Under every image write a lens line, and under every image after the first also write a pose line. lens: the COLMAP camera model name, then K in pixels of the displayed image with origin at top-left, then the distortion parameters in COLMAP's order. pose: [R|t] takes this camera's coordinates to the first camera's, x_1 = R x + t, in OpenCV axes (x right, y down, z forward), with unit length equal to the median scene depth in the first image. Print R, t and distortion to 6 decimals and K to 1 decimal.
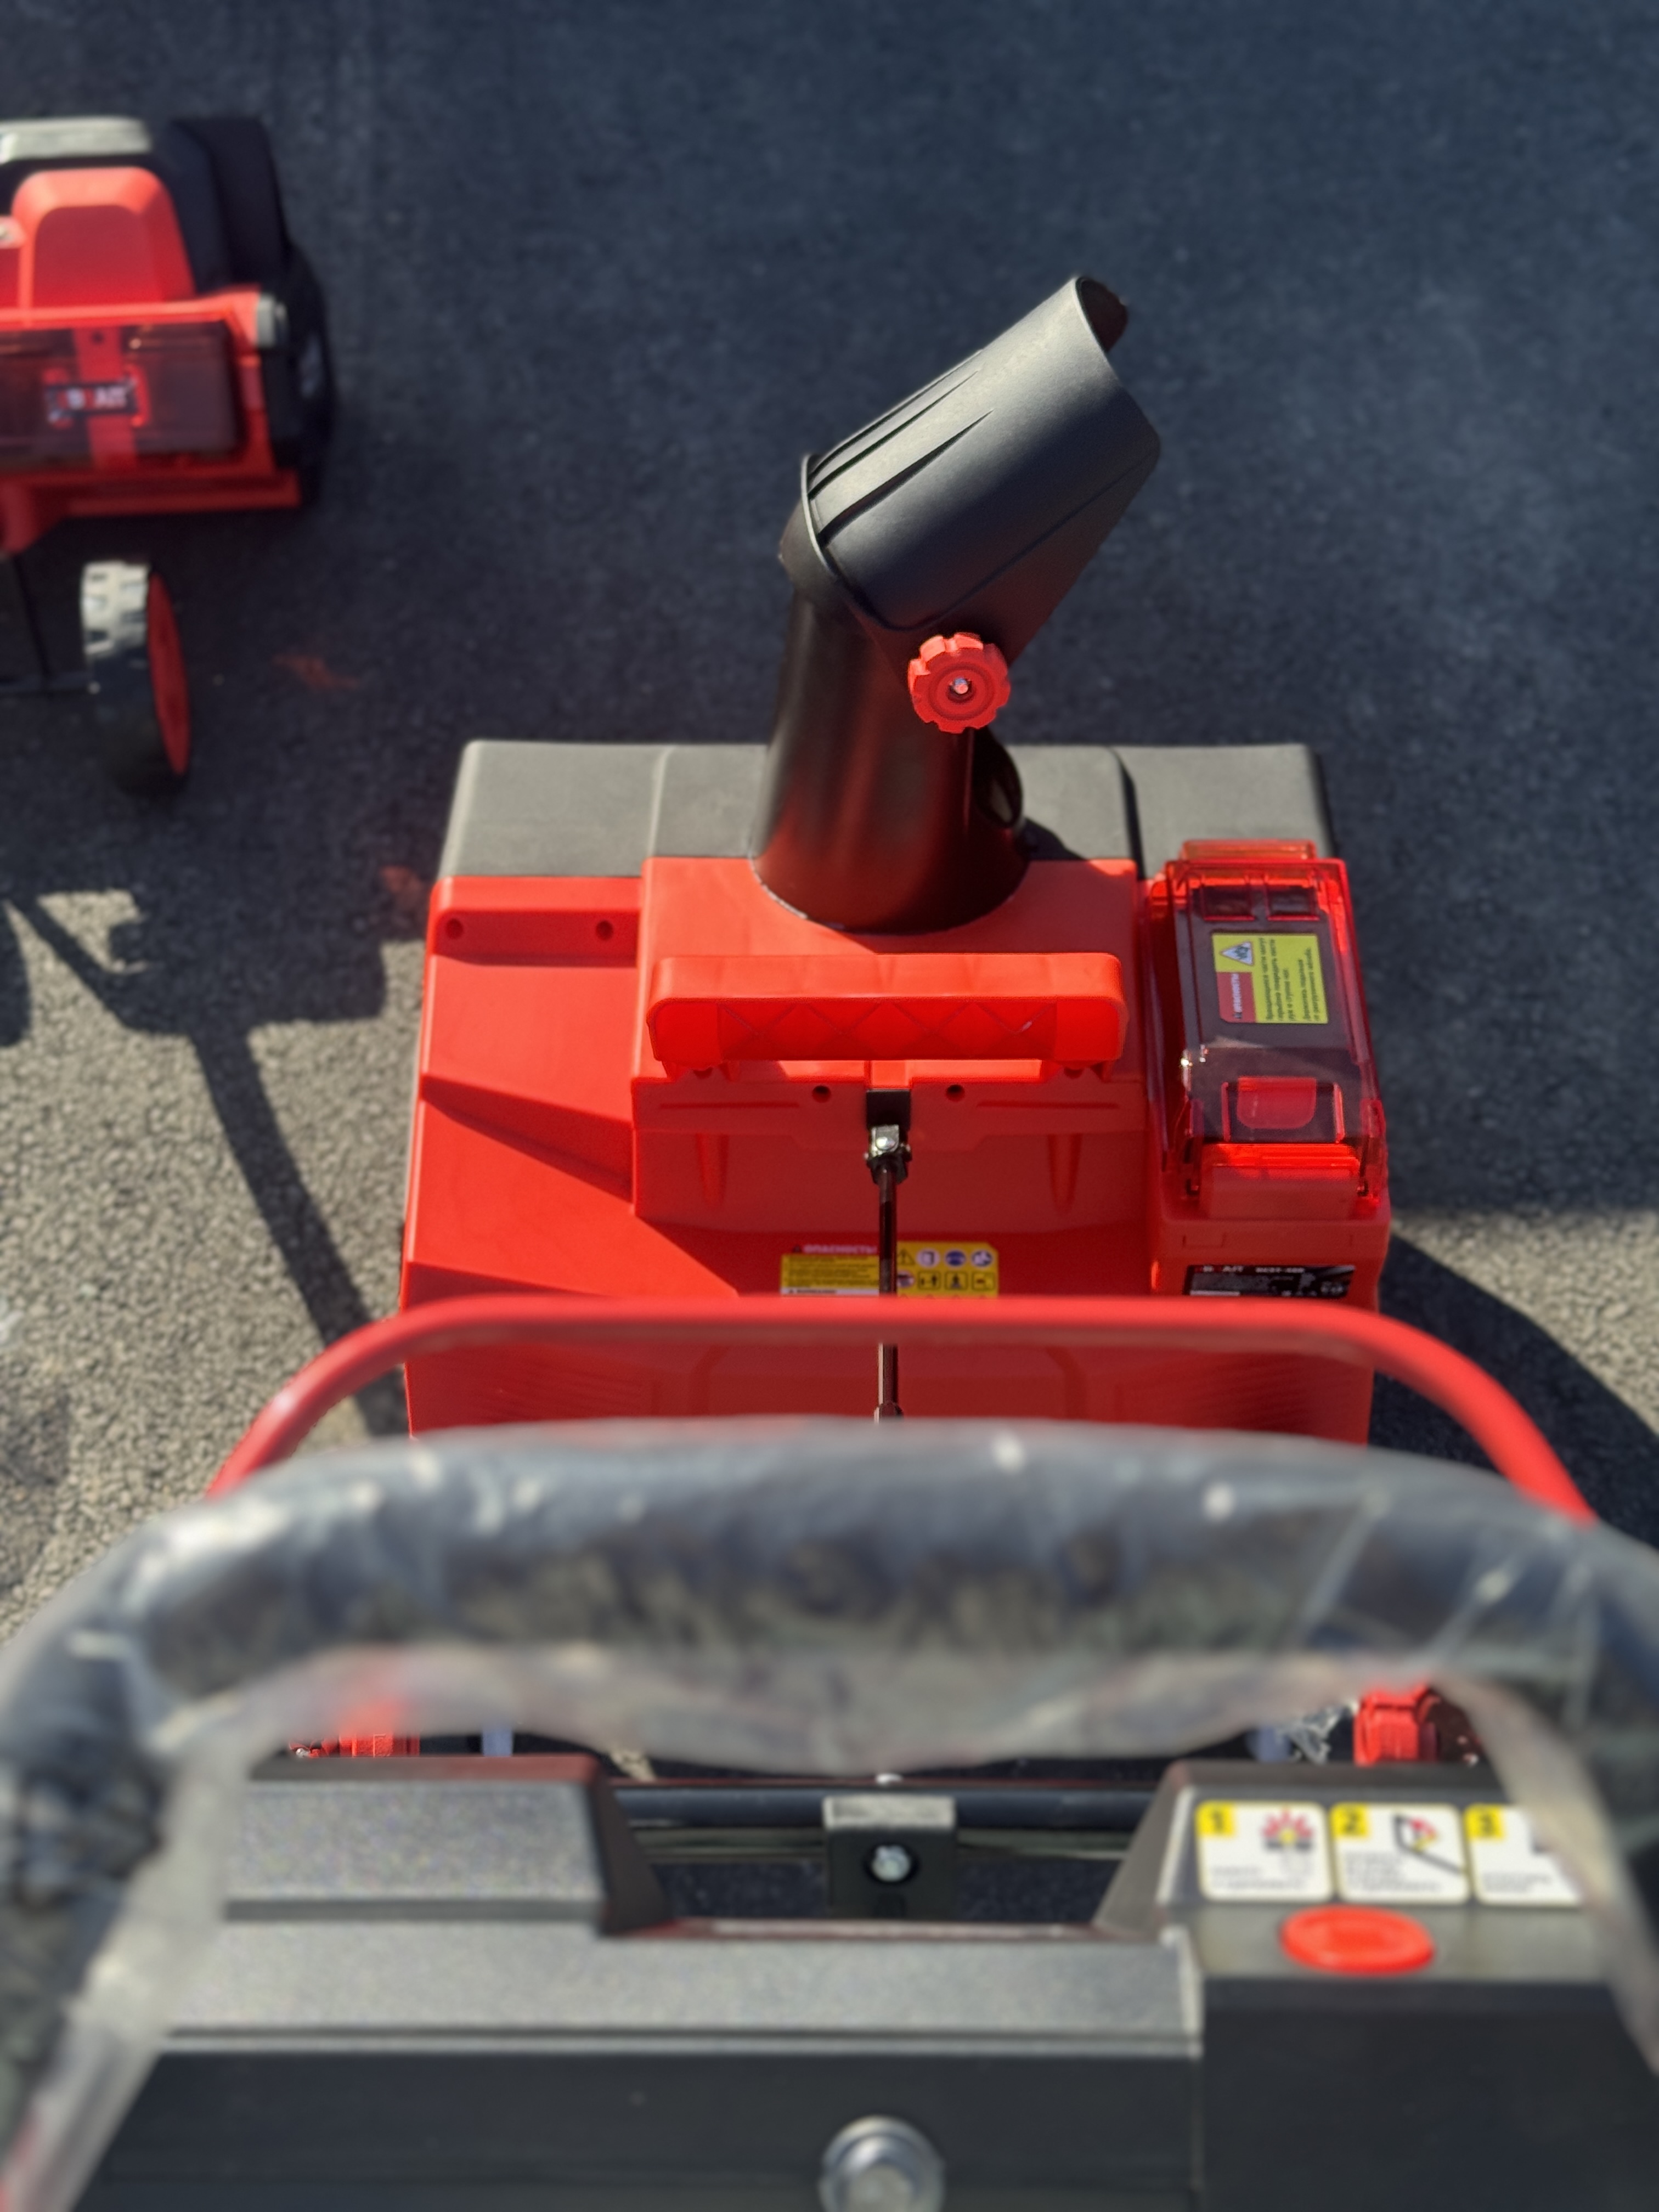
lens RADIAL K [[3050.3, 0, 828.2], [0, 3050.3, 1193.7], [0, 0, 1]] dist [0.175212, -0.424913]
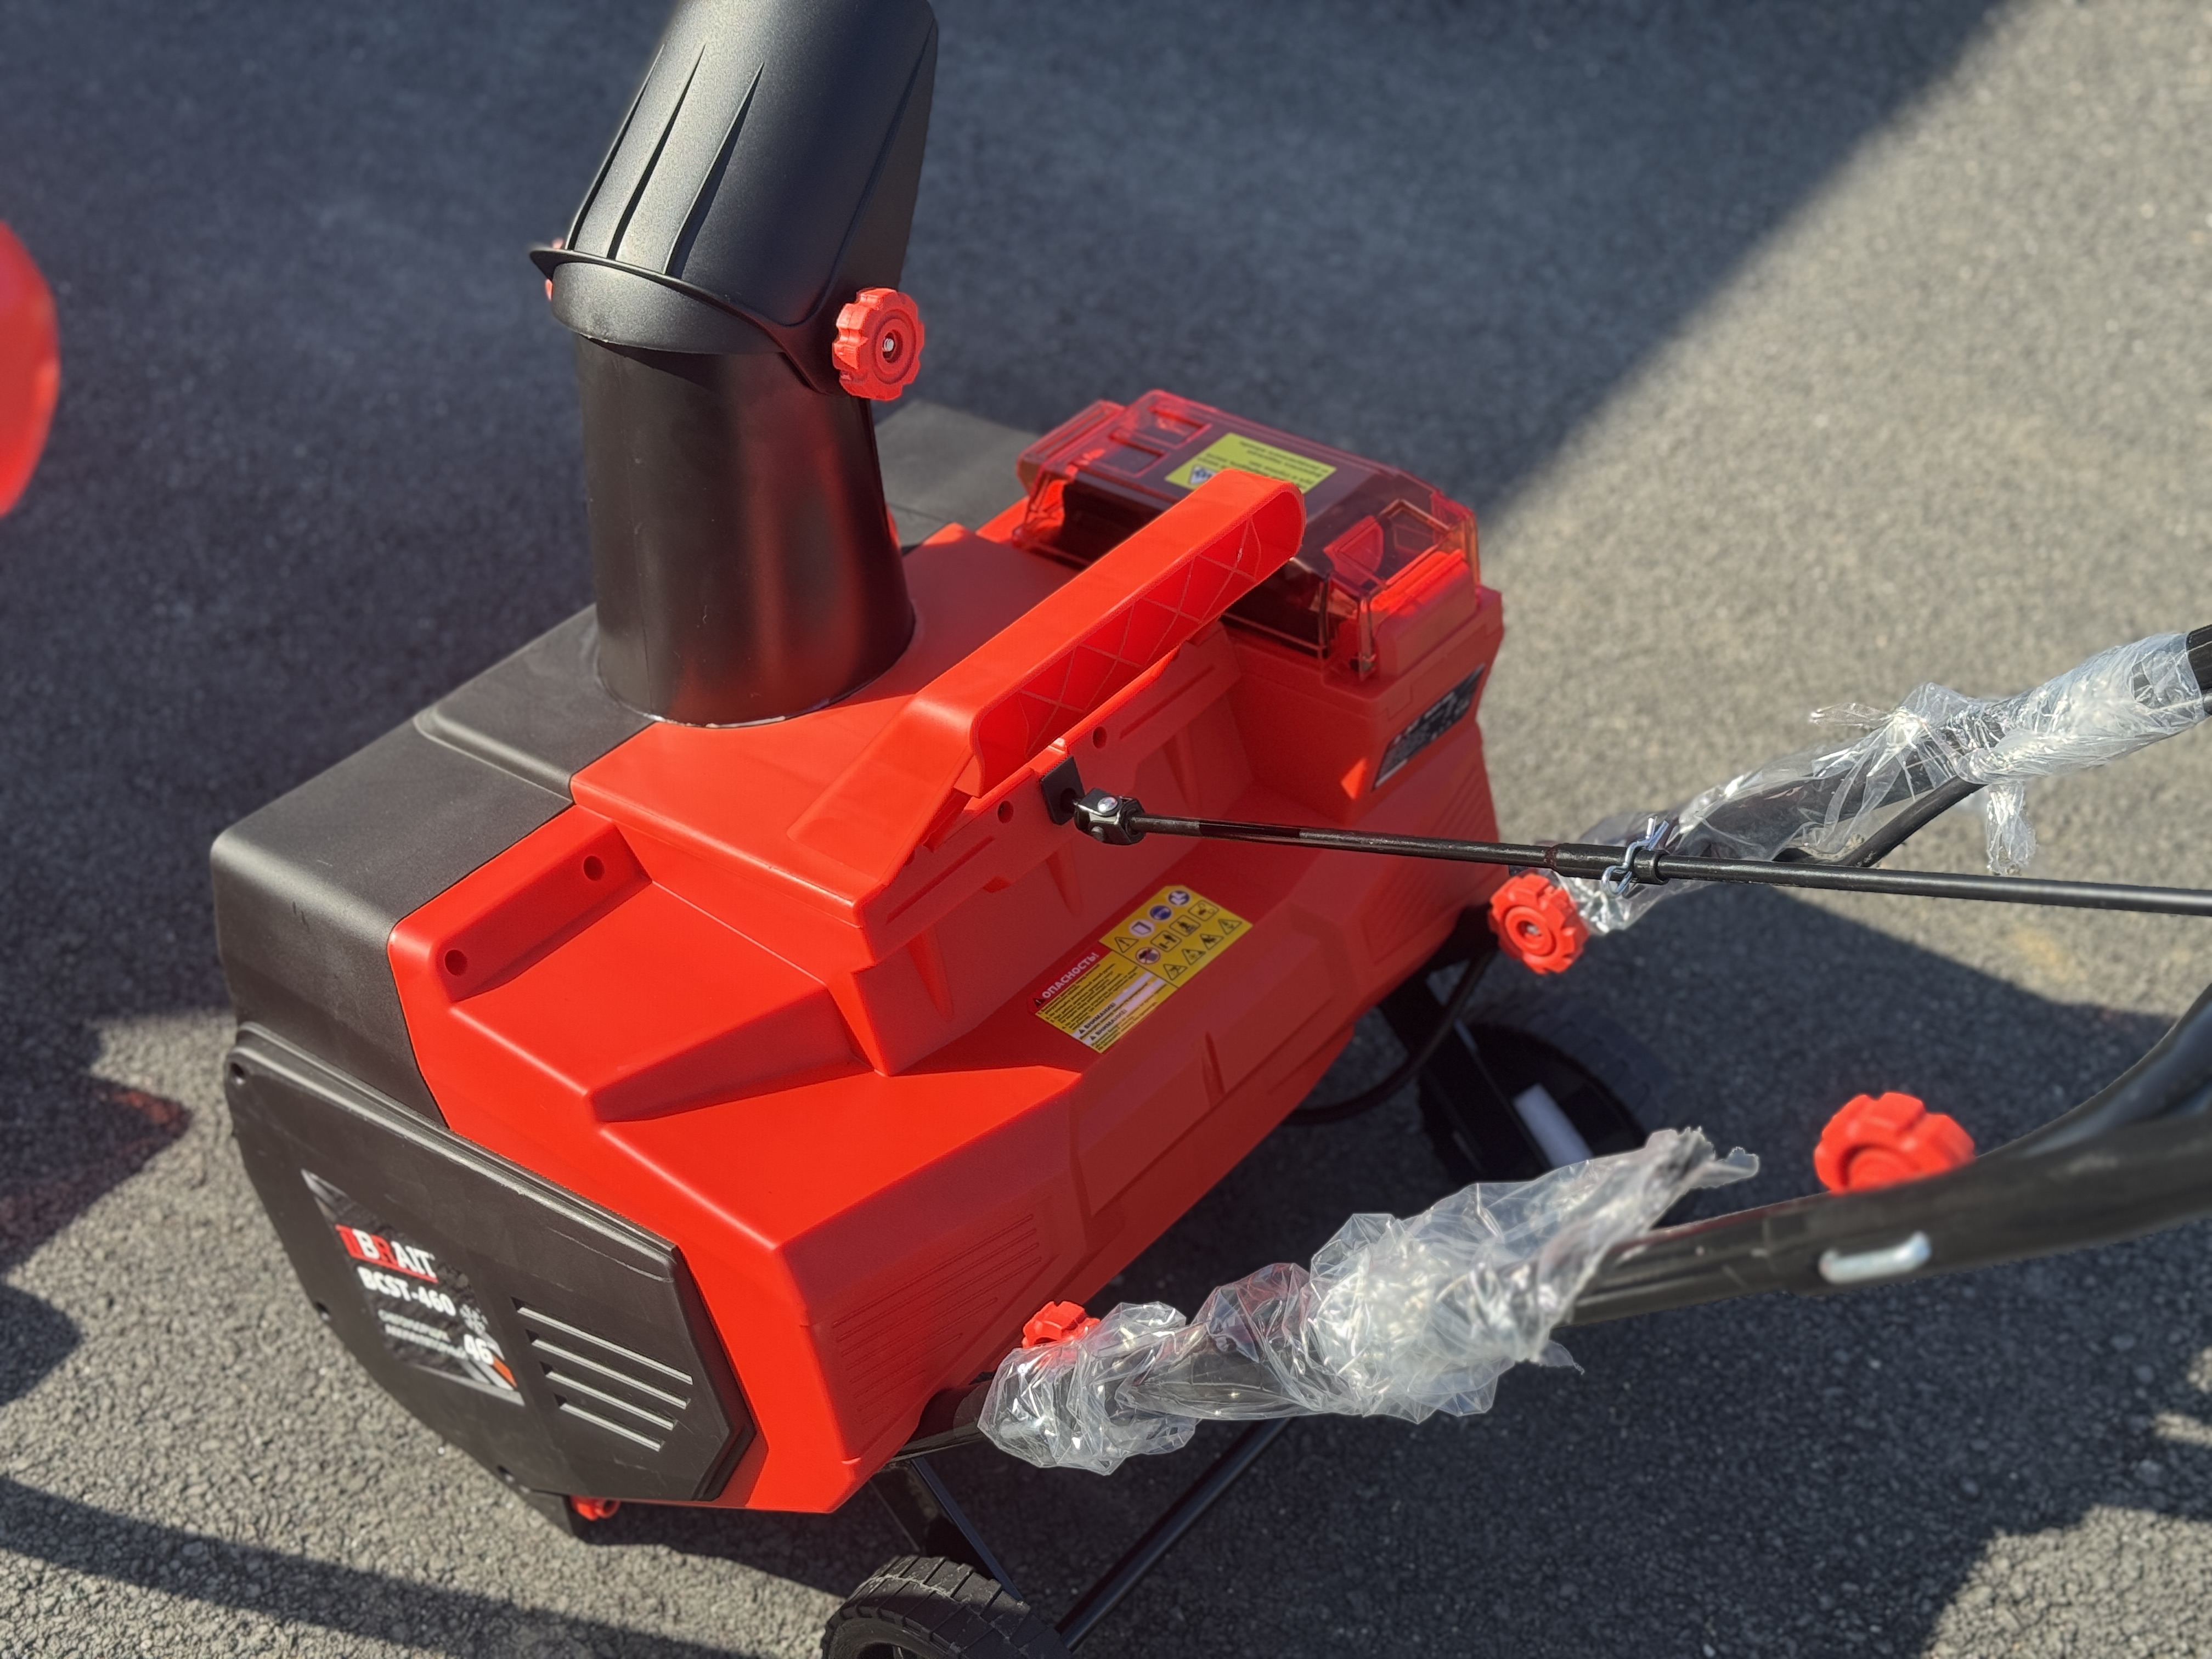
lens RADIAL K [[3066.3, 0, 1130.0], [0, 3066.3, 824.3], [0, 0, 1]] dist [0.214601, -0.591831]
pose [[0.623364, -0.505878, 0.596243, -0.403583], [0.605727, 0.794620, 0.040910, -0.034850], [-0.494482, 0.335658, 0.801761, 0.207791]]
